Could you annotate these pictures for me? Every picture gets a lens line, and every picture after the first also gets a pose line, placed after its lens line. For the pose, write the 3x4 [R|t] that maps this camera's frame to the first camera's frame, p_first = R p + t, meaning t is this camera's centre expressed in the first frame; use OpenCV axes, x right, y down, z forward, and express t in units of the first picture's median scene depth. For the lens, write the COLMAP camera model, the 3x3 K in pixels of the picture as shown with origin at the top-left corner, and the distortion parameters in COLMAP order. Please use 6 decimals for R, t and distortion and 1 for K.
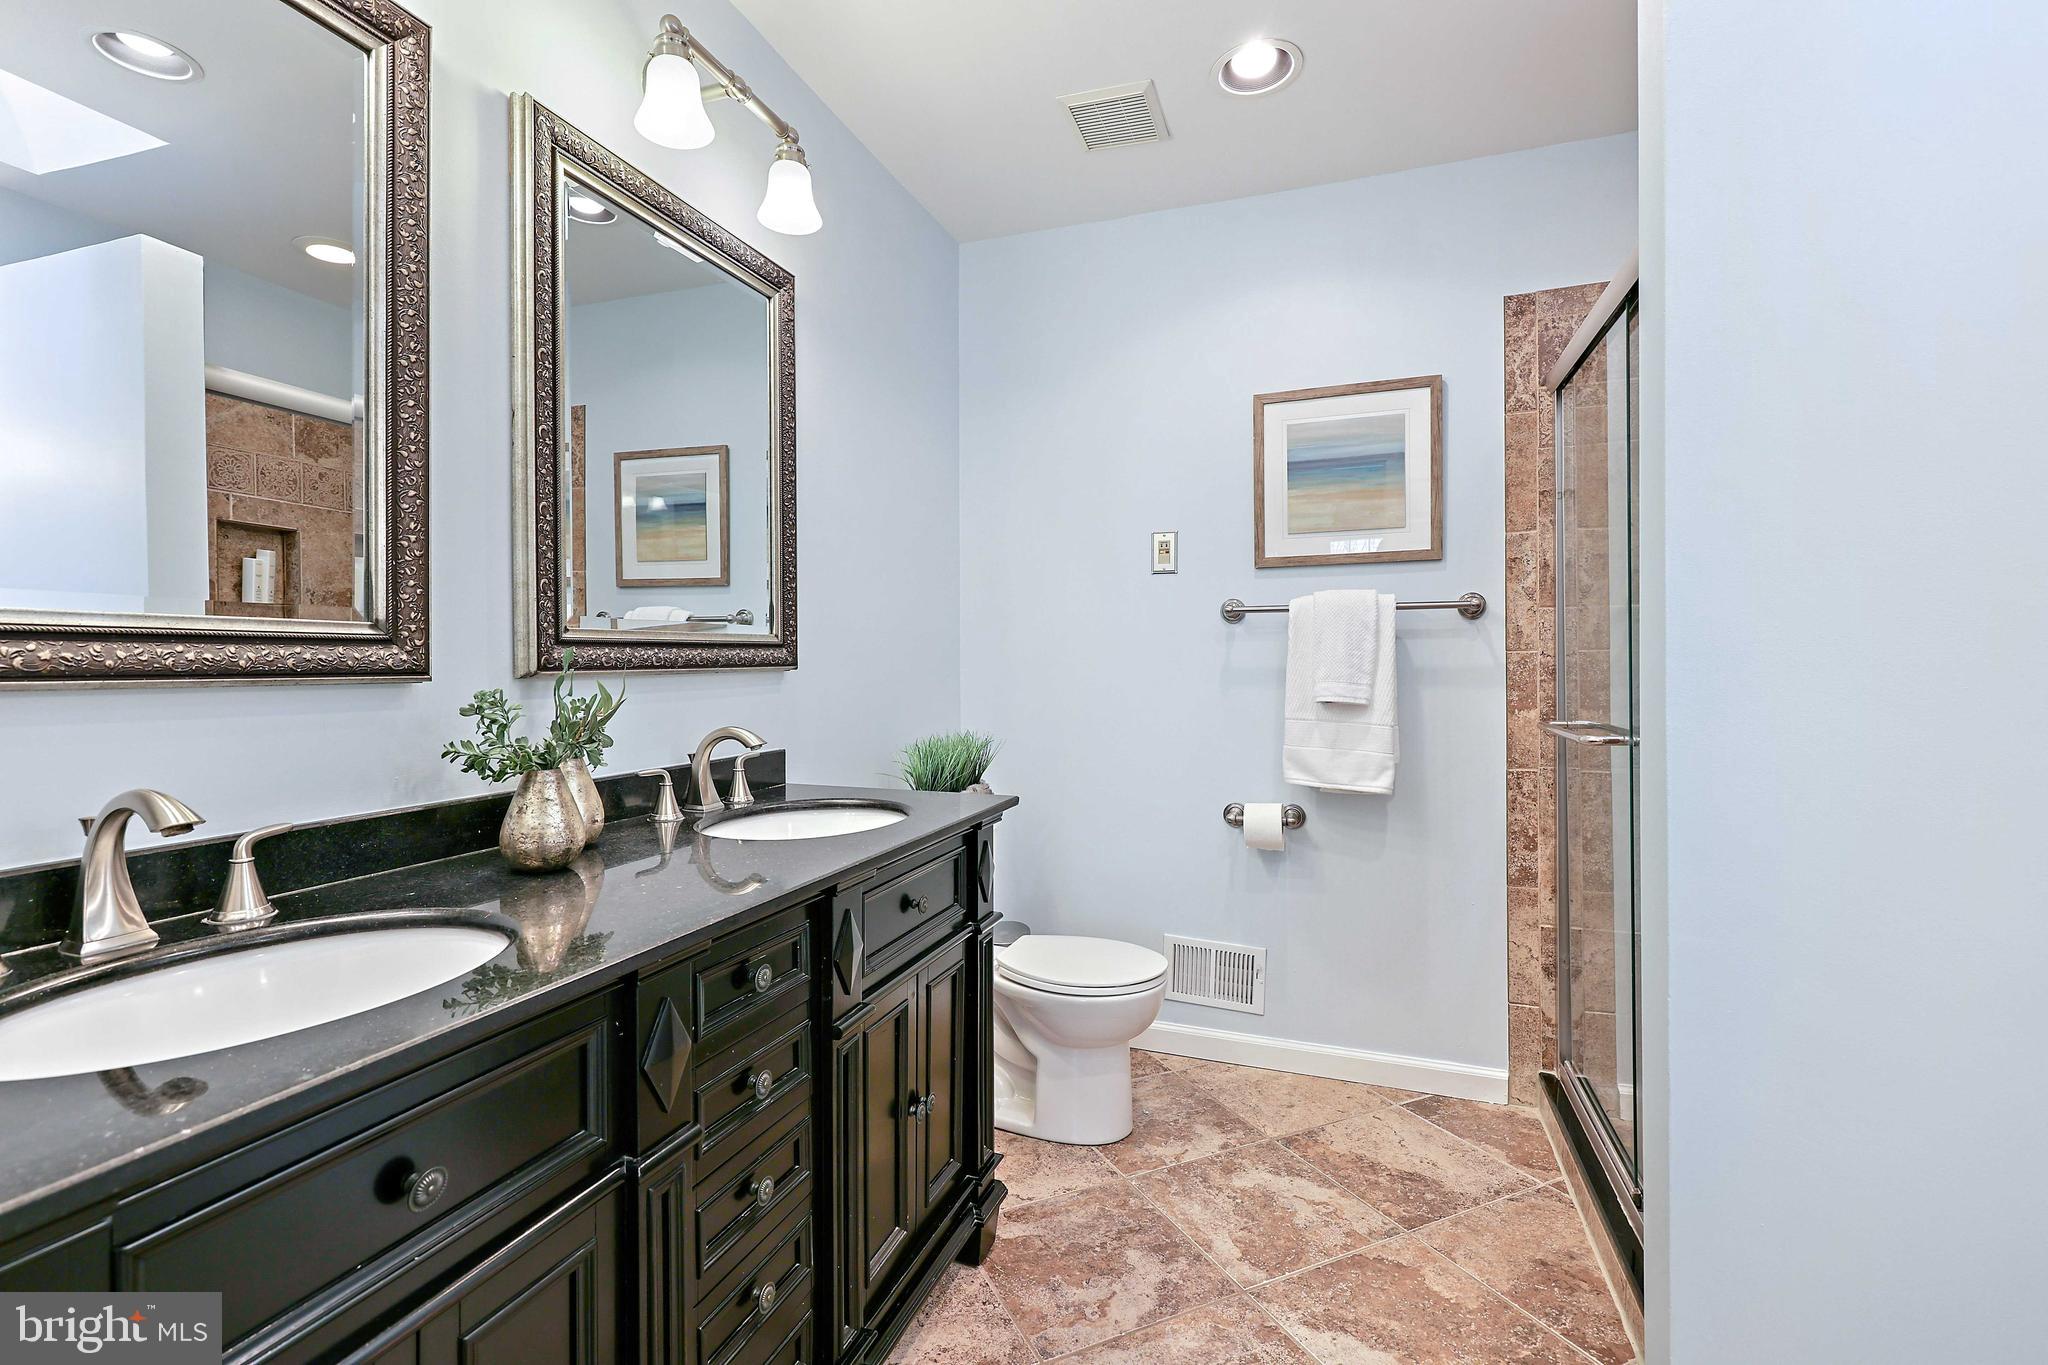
lens RADIAL K [[937.5, 0, 1020.7], [0, 937.5, 669.9], [0, 0, 1]] dist [0.001368, -0.000086]
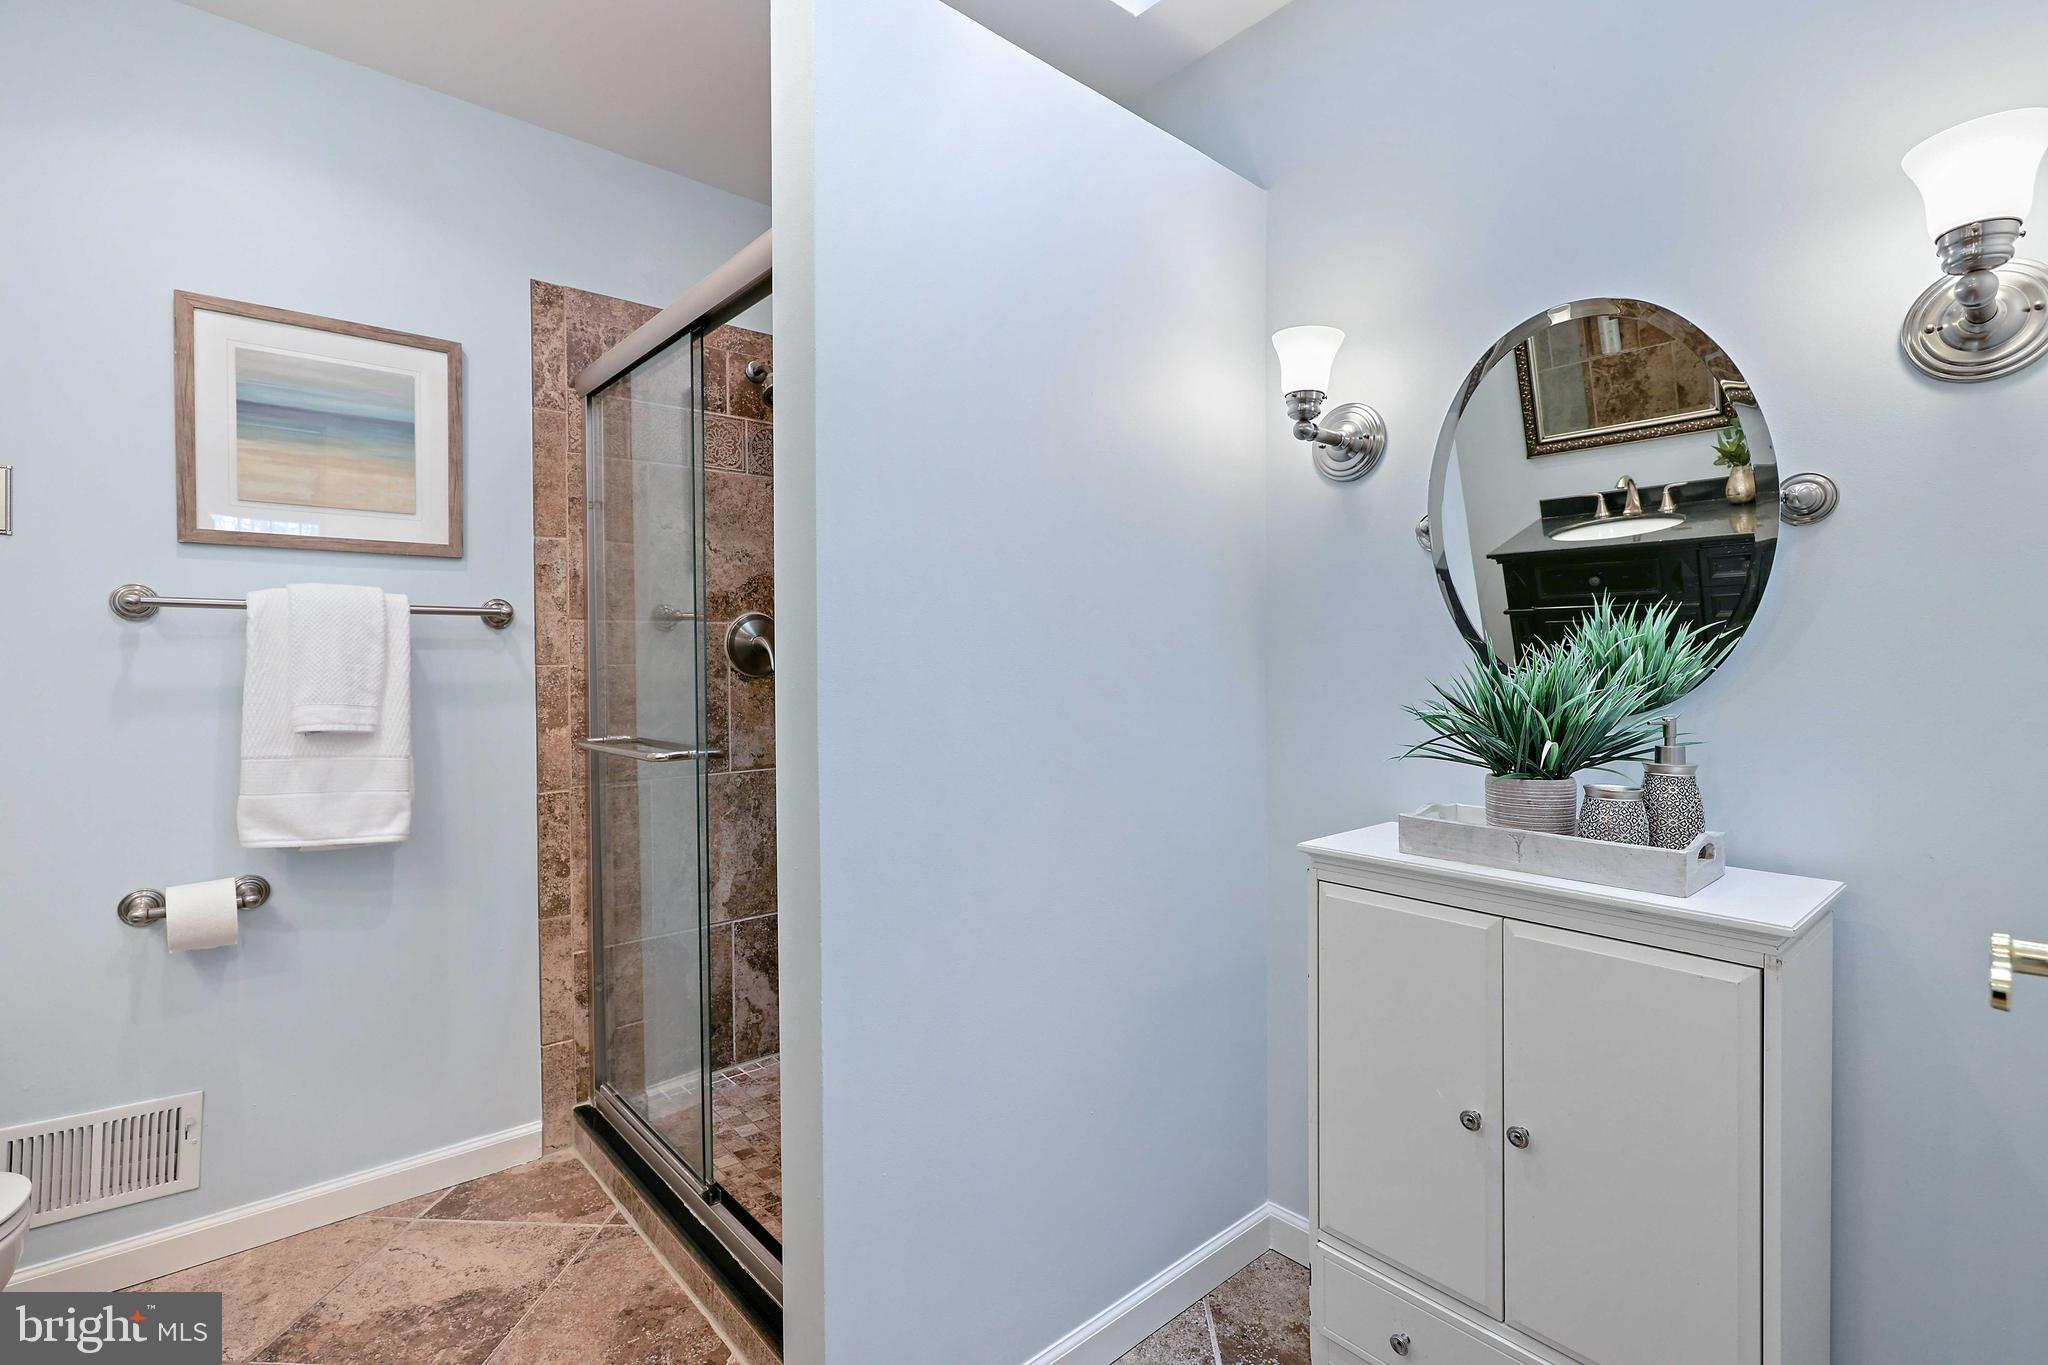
lens RADIAL K [[937.5, 0, 1024.1], [0, 937.5, 671.5], [0, 0, 1]] dist [0.001368, -0.000086]
pose [[0.481131, -0.002986, 0.876644, -0.059221], [0.008204, 0.999966, -0.001097, -0.008734], [-0.876611, 0.007720, 0.481139, 0.137590]]
